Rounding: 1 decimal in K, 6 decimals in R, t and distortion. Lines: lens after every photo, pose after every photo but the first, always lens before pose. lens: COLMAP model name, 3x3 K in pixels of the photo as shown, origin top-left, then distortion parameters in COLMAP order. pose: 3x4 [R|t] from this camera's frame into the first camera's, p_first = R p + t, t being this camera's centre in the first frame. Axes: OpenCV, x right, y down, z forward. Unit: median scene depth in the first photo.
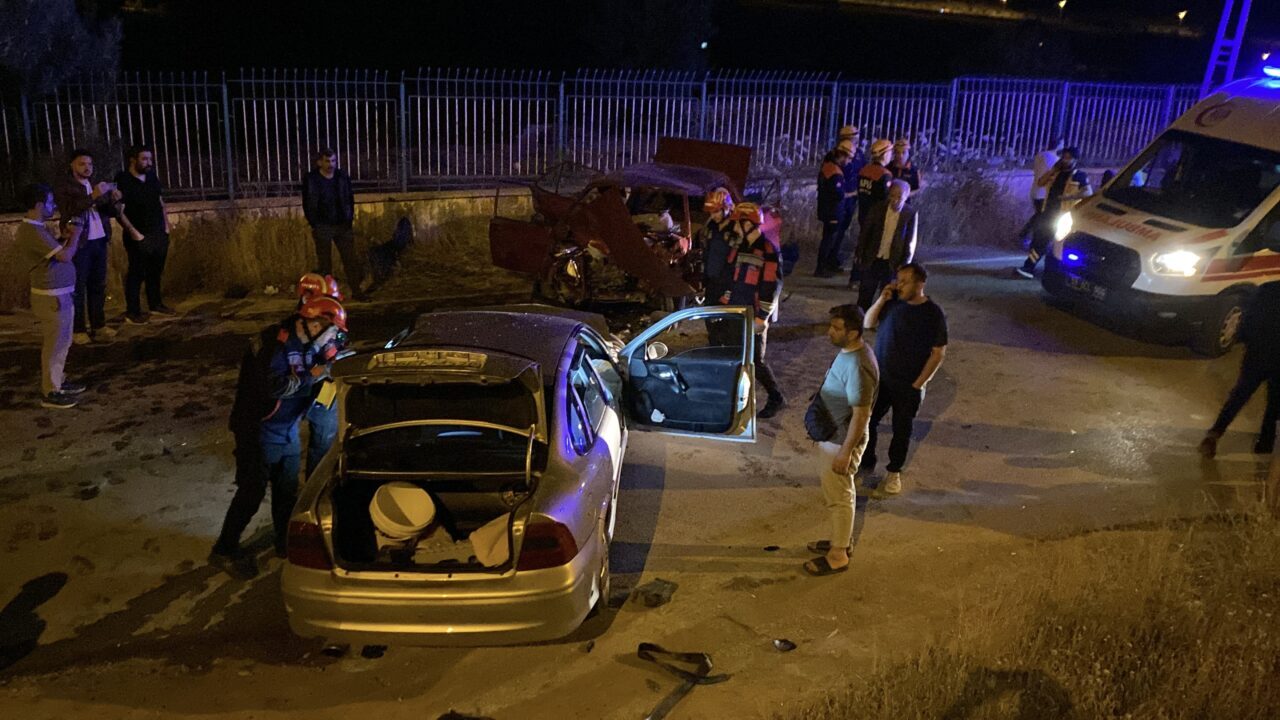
lens RADIAL K [[1090.1, 0, 639.0], [0, 1090.1, 372.5], [0, 0, 1]] dist [0.109291, -0.241596]
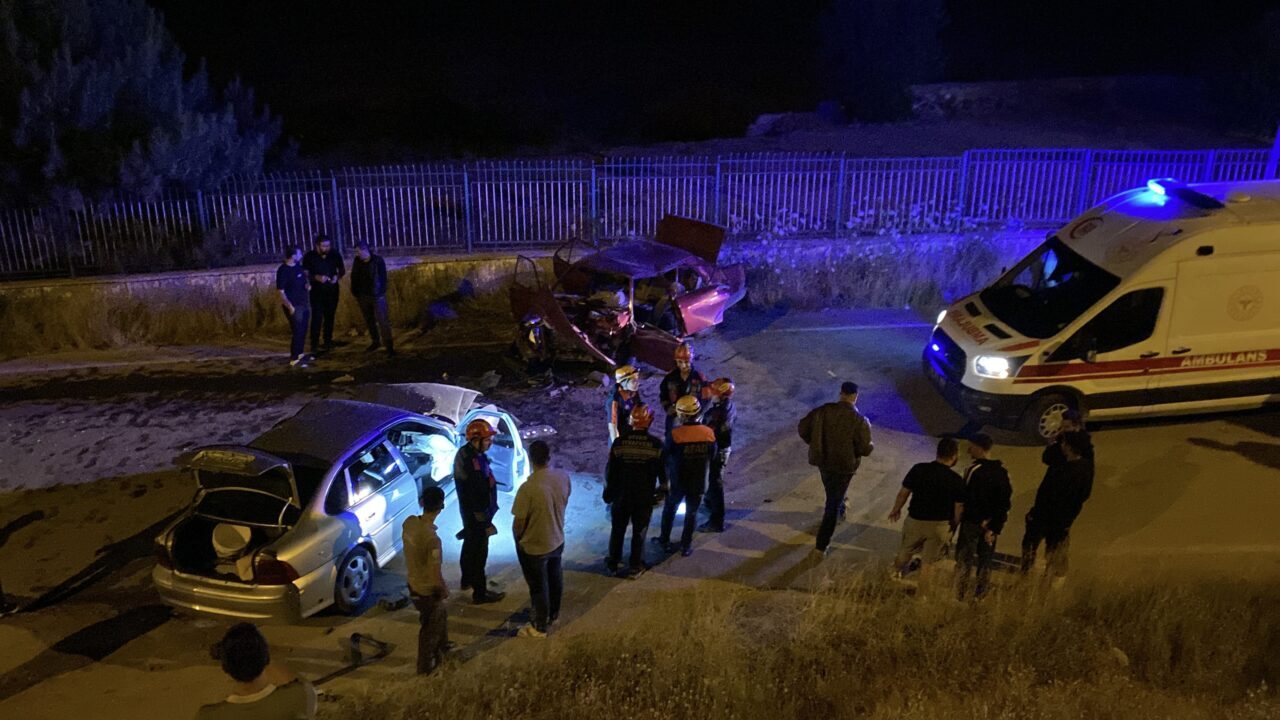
lens RADIAL K [[1085.9, 0, 644.7], [0, 1085.9, 369.7], [0, 0, 1]] dist [0.097011, -0.204478]
pose [[0.953953, 0.066634, -0.292463, 0.457087], [-0.051727, 0.996951, 0.058419, -0.139118], [0.295464, -0.040600, 0.954491, -0.221628]]
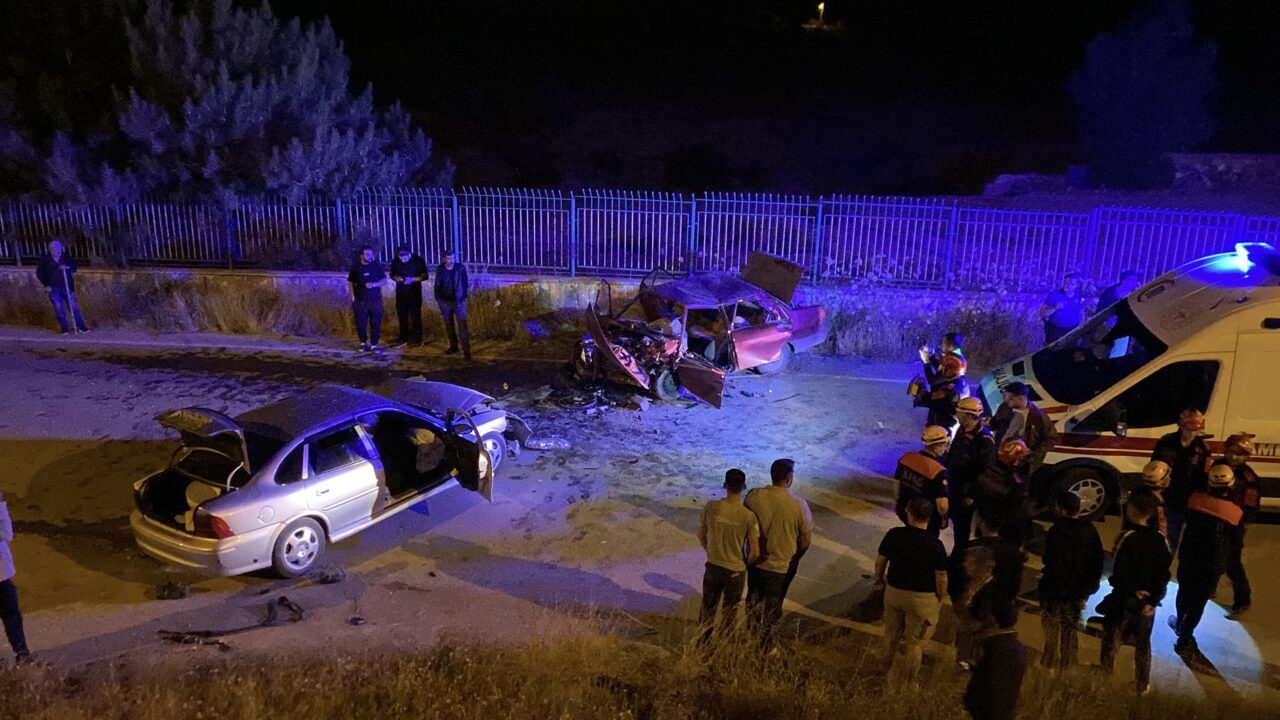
lens RADIAL K [[1084.0, 0, 640.0], [0, 1084.0, 360.0], [0, 0, 1]] dist [0.158788, -0.409114]
pose [[0.836293, 0.138381, -0.530533, 0.714443], [-0.146809, 0.988810, 0.026497, -0.135267], [0.528263, 0.055727, 0.847250, -0.108119]]
